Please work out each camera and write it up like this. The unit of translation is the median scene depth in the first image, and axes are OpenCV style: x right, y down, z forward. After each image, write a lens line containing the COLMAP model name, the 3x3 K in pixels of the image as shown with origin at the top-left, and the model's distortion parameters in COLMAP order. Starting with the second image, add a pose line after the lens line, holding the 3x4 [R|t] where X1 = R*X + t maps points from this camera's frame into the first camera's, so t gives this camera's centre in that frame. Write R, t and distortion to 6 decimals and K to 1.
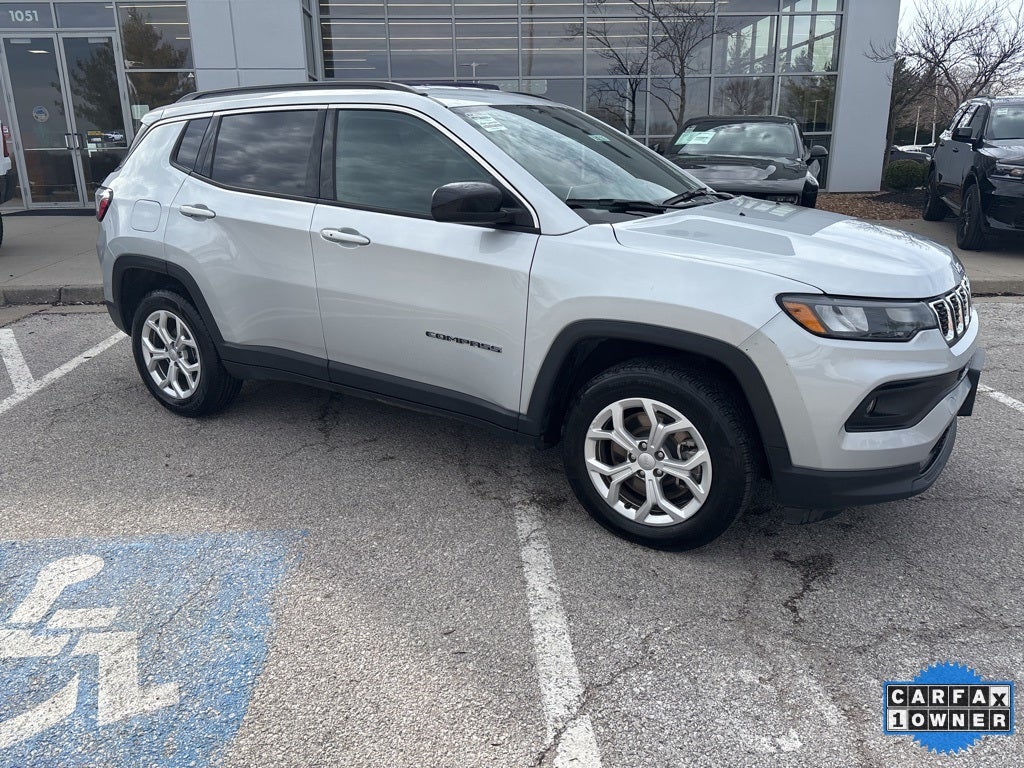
lens RADIAL K [[776.2, 0, 505.9], [0, 776.2, 390.6], [0, 0, 1]] dist [0.049689, -0.059554]
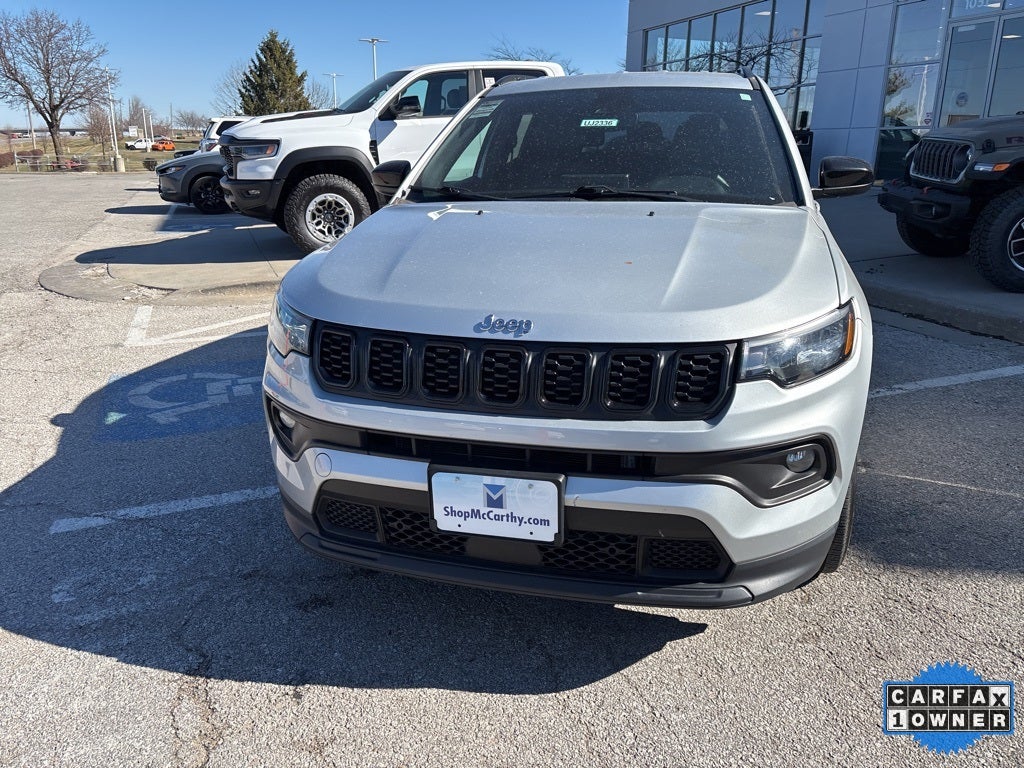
lens RADIAL K [[776.2, 0, 504.3], [0, 776.2, 377.7], [0, 0, 1]] dist [0.049689, -0.059554]
pose [[0.294110, 0.287990, -0.911351, 1.133871], [-0.285529, 0.936455, 0.203777, -0.236580], [0.912125, 0.200285, 0.357651, 0.750692]]
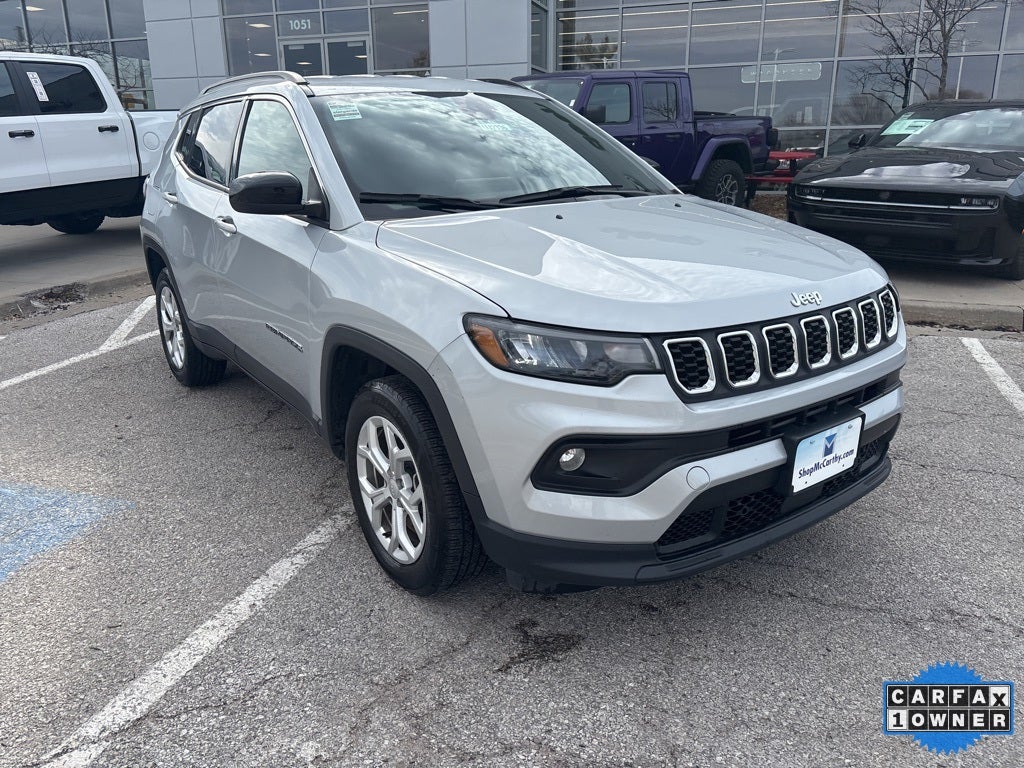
lens RADIAL K [[776.2, 0, 508.3], [0, 776.2, 390.8], [0, 0, 1]] dist [0.049689, -0.059554]
pose [[0.927697, 0.113464, -0.355673, 0.569275], [-0.110593, 0.993458, 0.028467, -0.057010], [0.356576, 0.012926, 0.934177, 0.195859]]
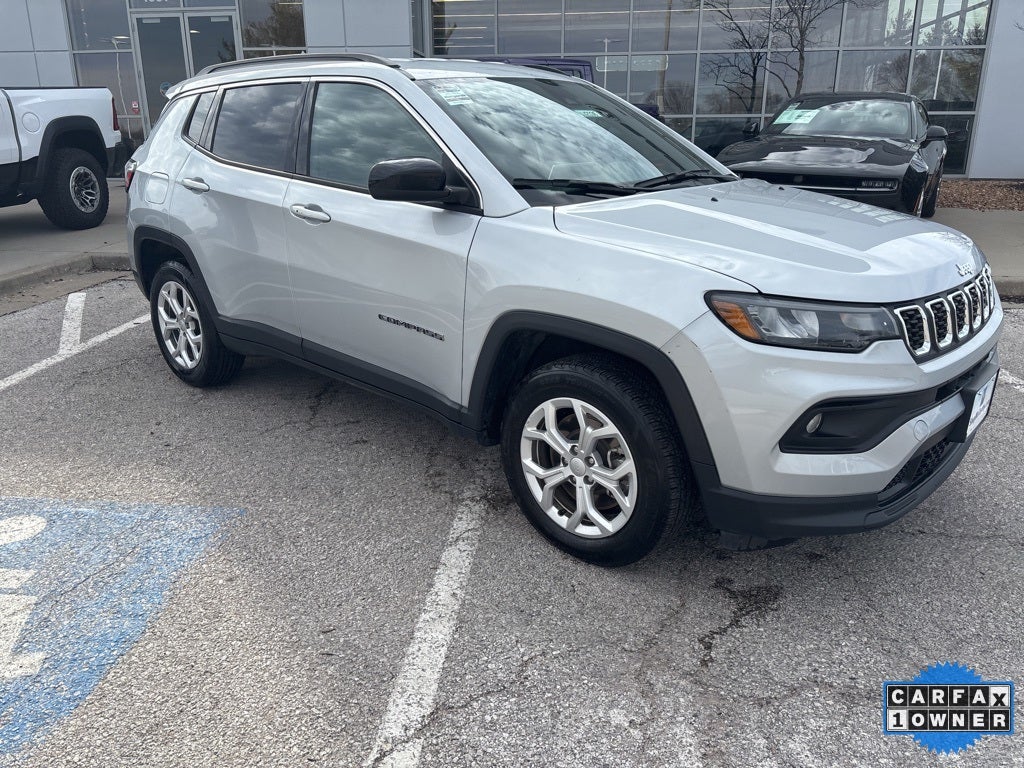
lens RADIAL K [[776.2, 0, 508.0], [0, 776.2, 389.6], [0, 0, 1]] dist [0.049689, -0.059554]
pose [[0.986012, 0.060443, -0.155331, 0.220794], [-0.056793, 0.997998, 0.027834, -0.020010], [0.156702, -0.018623, 0.987470, 0.075234]]
